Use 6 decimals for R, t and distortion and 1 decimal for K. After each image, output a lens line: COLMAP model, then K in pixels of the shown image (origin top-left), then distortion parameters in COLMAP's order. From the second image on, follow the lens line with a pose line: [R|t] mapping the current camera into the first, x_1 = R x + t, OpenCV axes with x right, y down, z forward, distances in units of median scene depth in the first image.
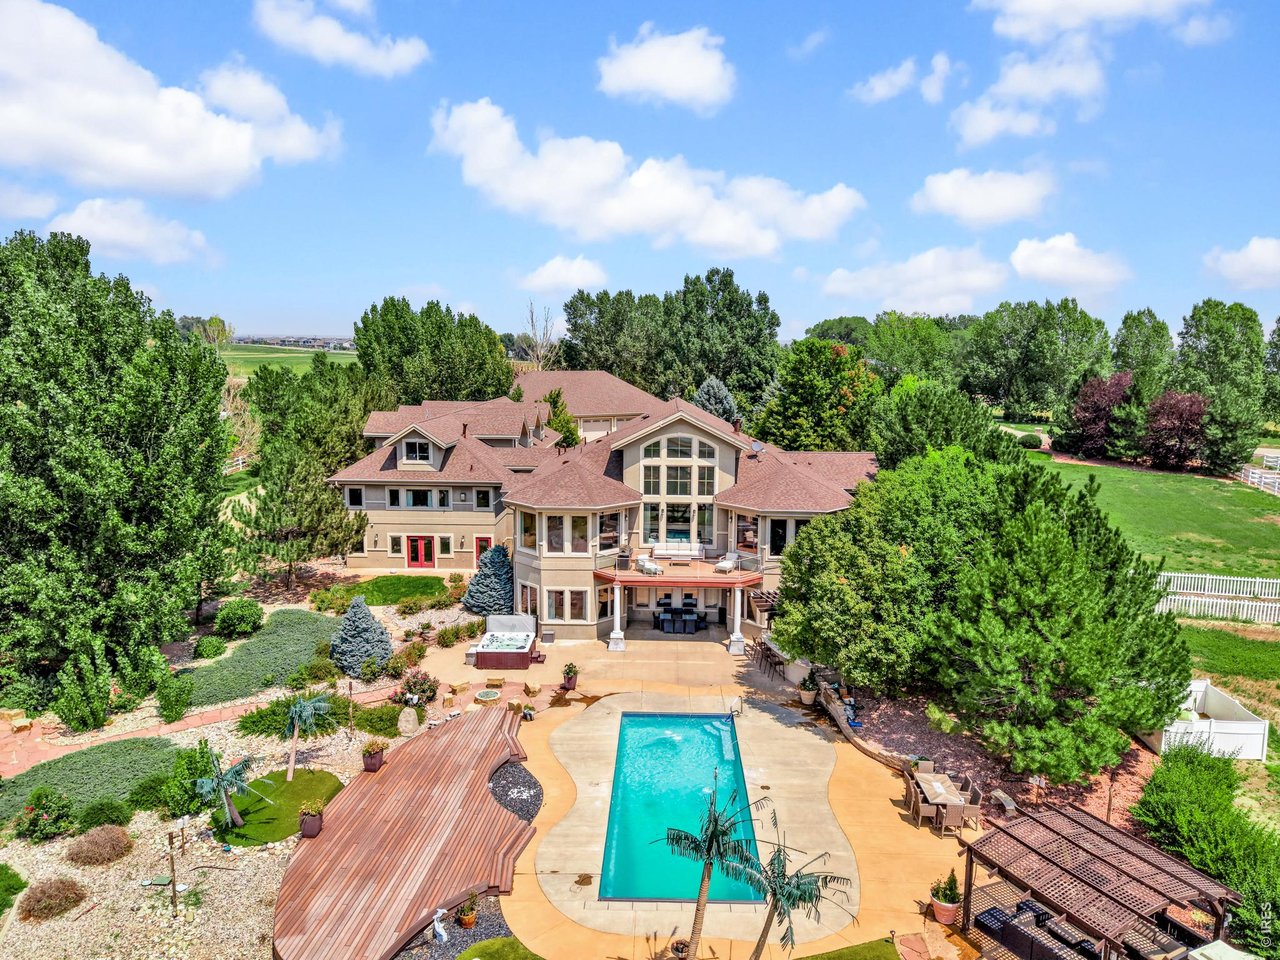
lens RADIAL K [[874.5, 0, 625.2], [0, 874.5, 482.3], [0, 0, 1]] dist [0.052242, -0.062751]
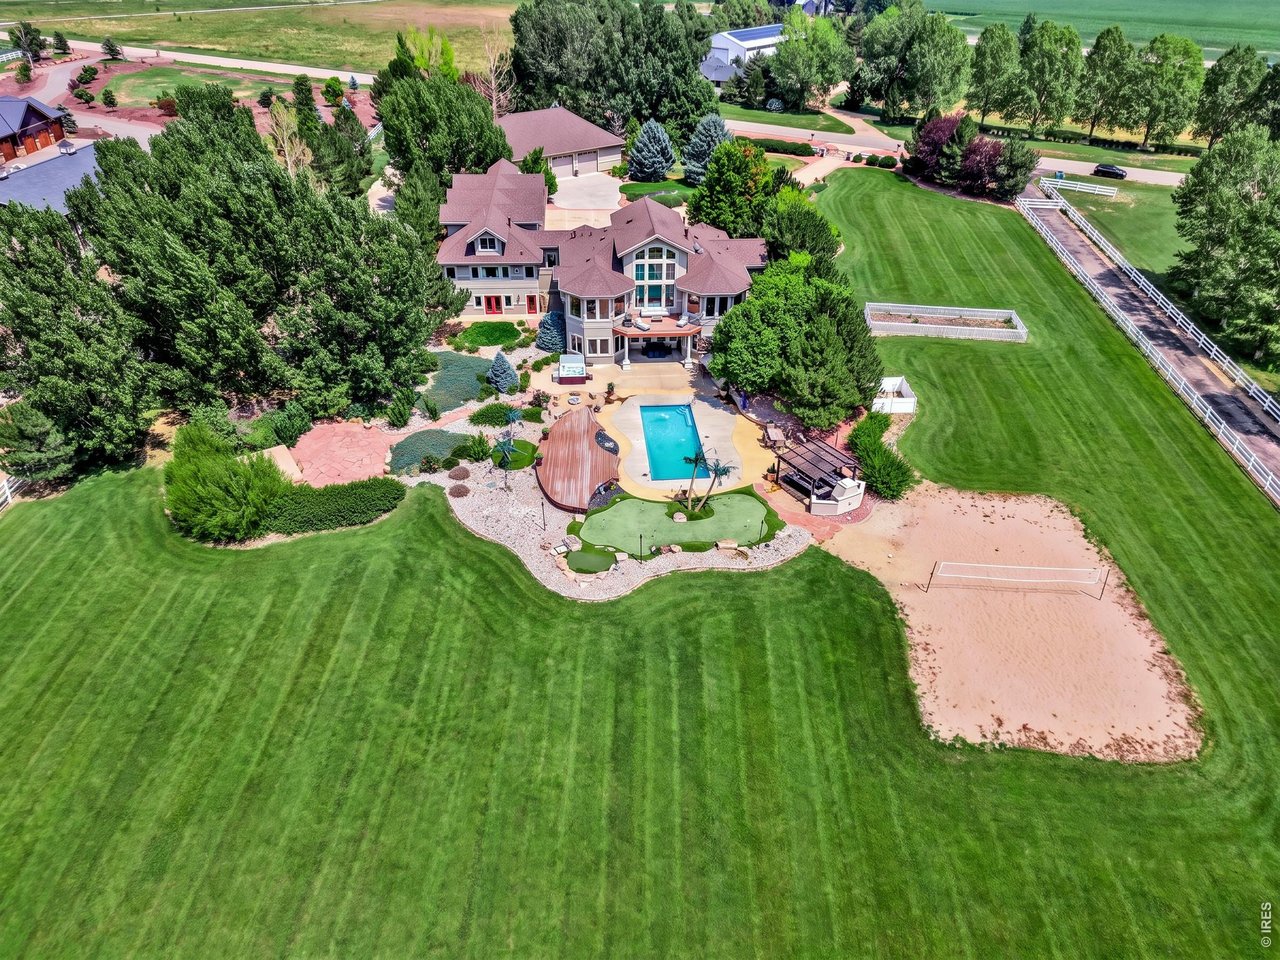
lens RADIAL K [[568.3, 0, 660.0], [0, 568.3, 460.0], [0, 0, 1]] dist [-0.001968, -0.000285]
pose [[0.994689, -0.054625, 0.087230, -0.060656], [0.017197, 0.923830, 0.382416, -0.108611], [-0.101475, -0.378885, 0.919864, -0.251453]]
